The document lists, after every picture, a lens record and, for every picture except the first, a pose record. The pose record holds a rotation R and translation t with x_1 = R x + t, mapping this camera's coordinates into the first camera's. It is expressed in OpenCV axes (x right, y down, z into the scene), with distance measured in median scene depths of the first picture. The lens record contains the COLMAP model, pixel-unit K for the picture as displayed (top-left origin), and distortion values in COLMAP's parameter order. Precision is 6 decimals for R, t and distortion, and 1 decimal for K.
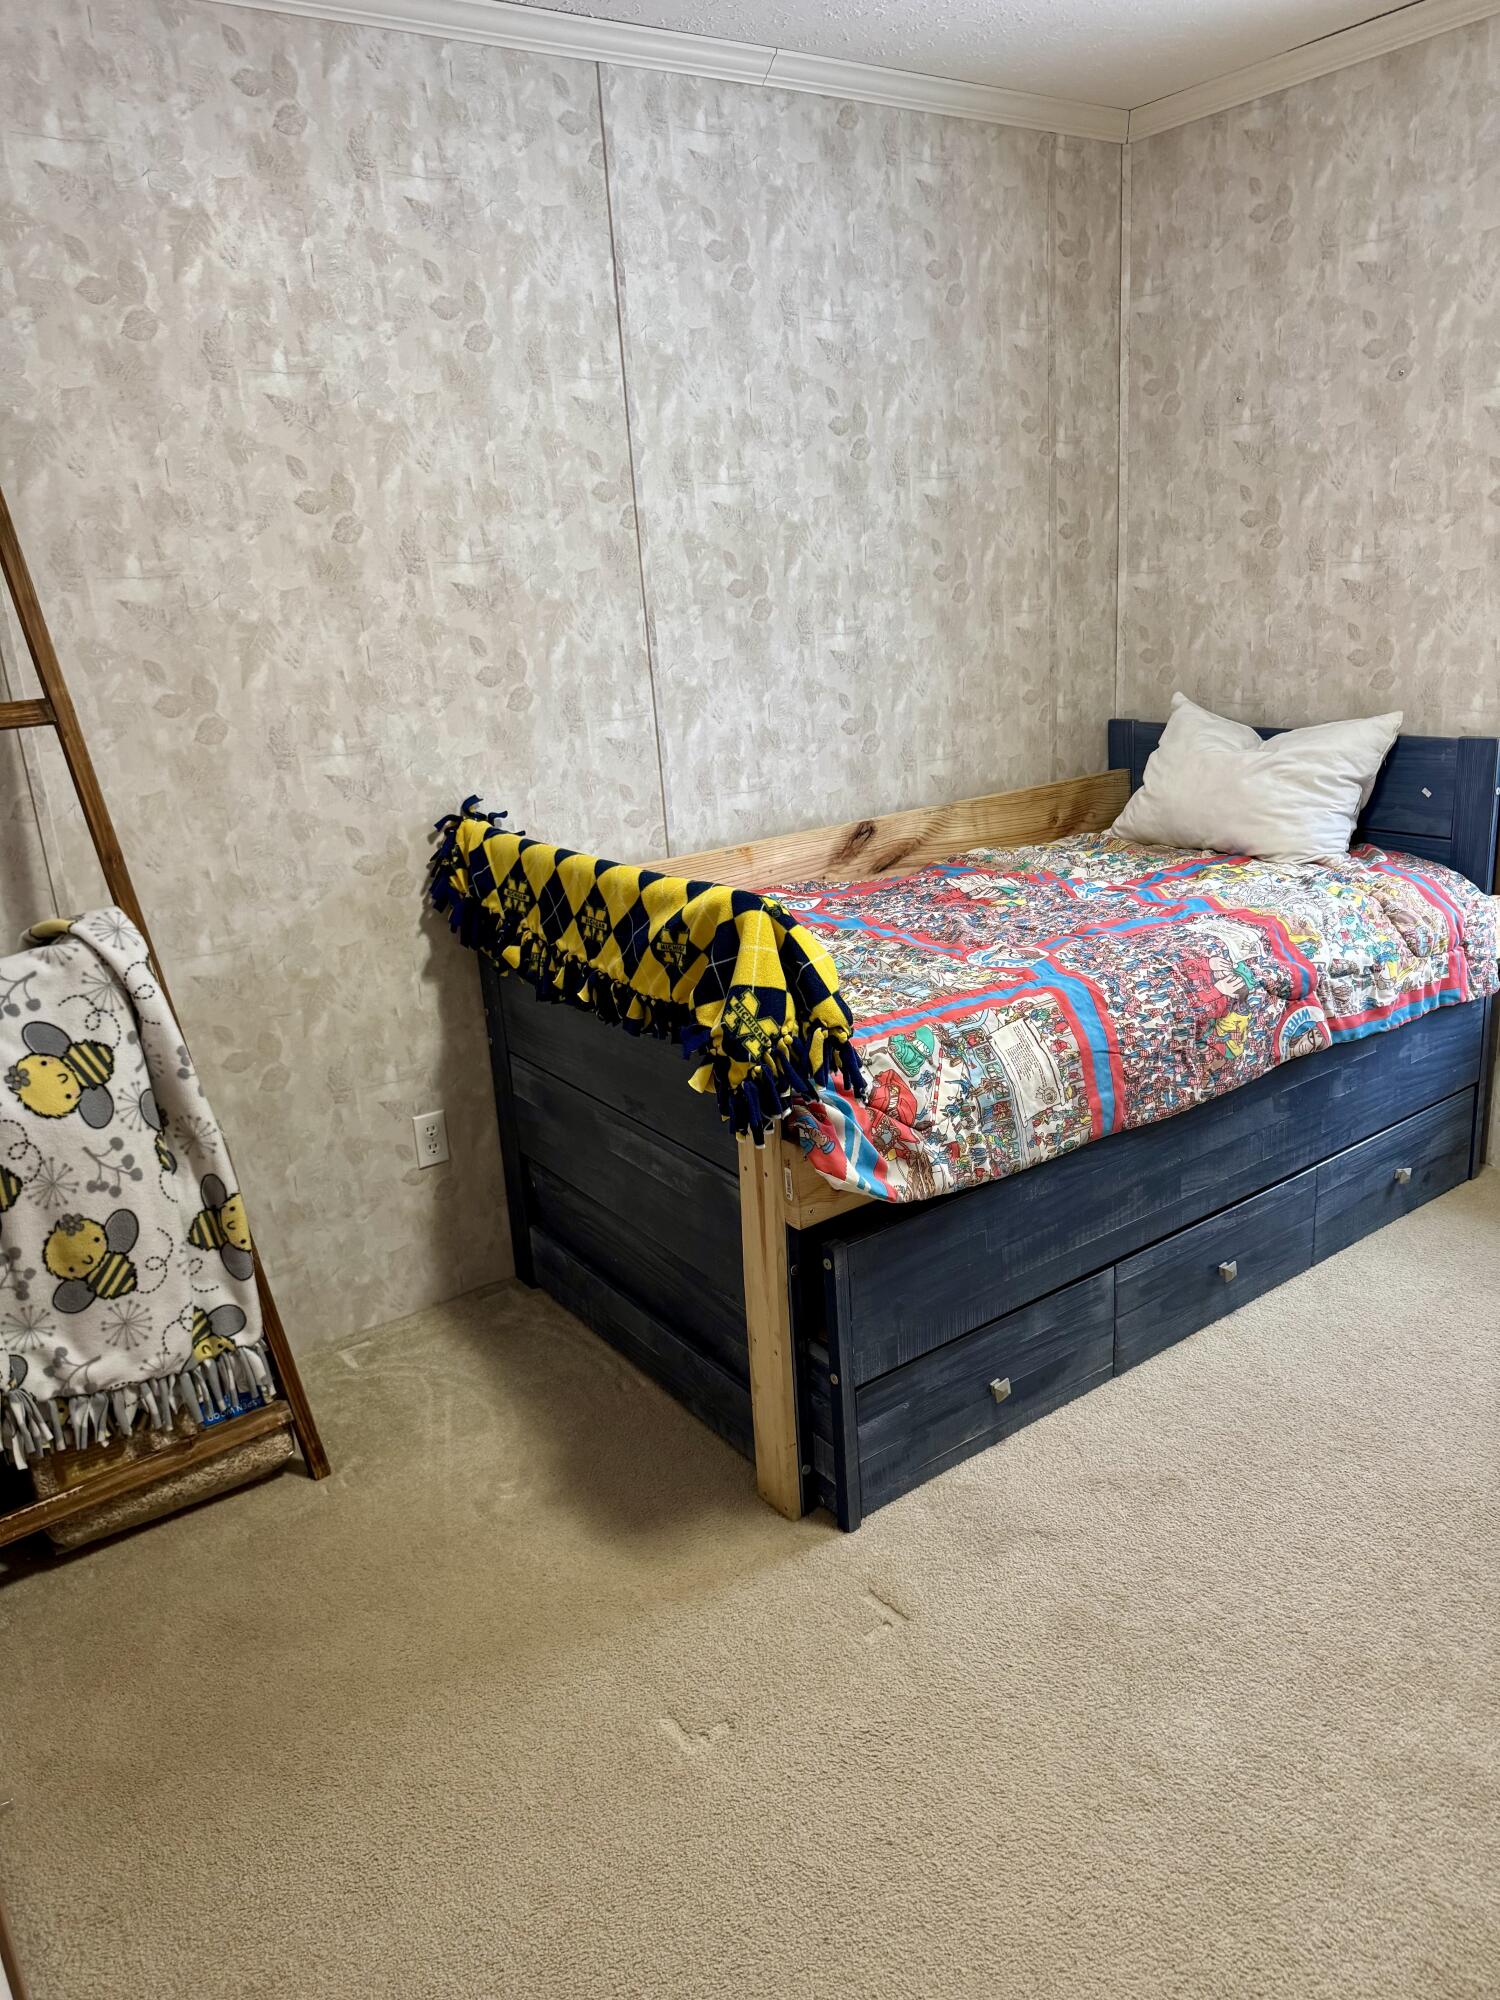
lens RADIAL K [[1406.3, 0, 754.5], [0, 1406.3, 998.5], [0, 0, 1]] dist [0.093029, -0.126175]
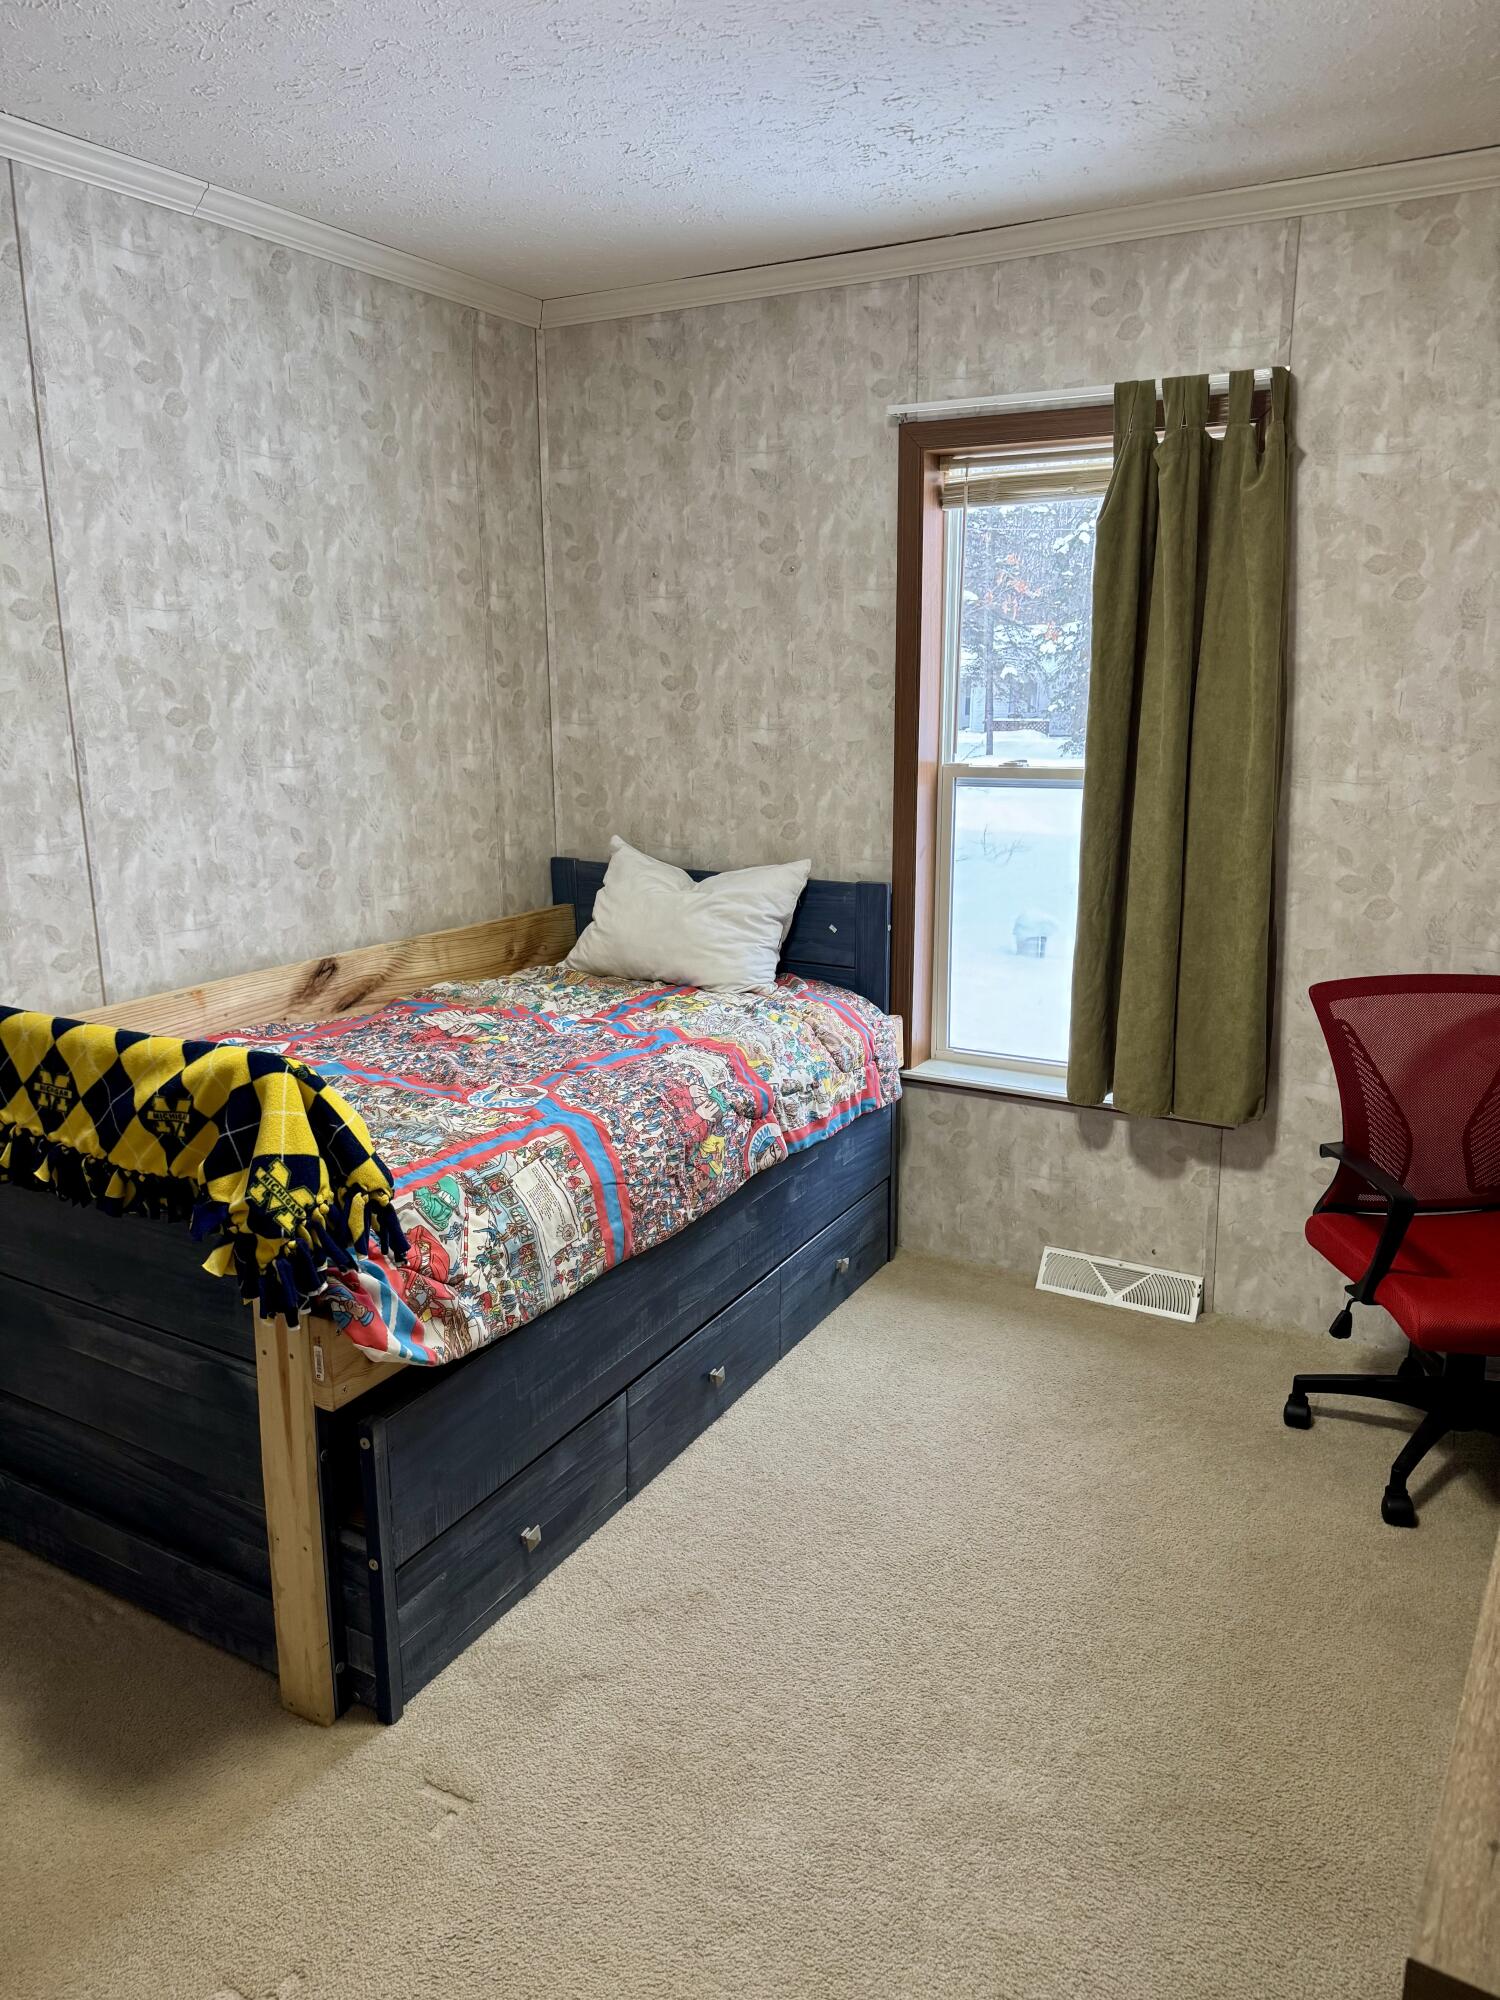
lens RADIAL K [[1406.3, 0, 713.1], [0, 1406.3, 994.7], [0, 0, 1]] dist [0.093029, -0.126175]
pose [[0.904843, -0.033992, 0.424387, -0.106725], [0.064157, 0.996311, -0.056989, -0.033034], [-0.420884, 0.078793, 0.903686, 0.014543]]
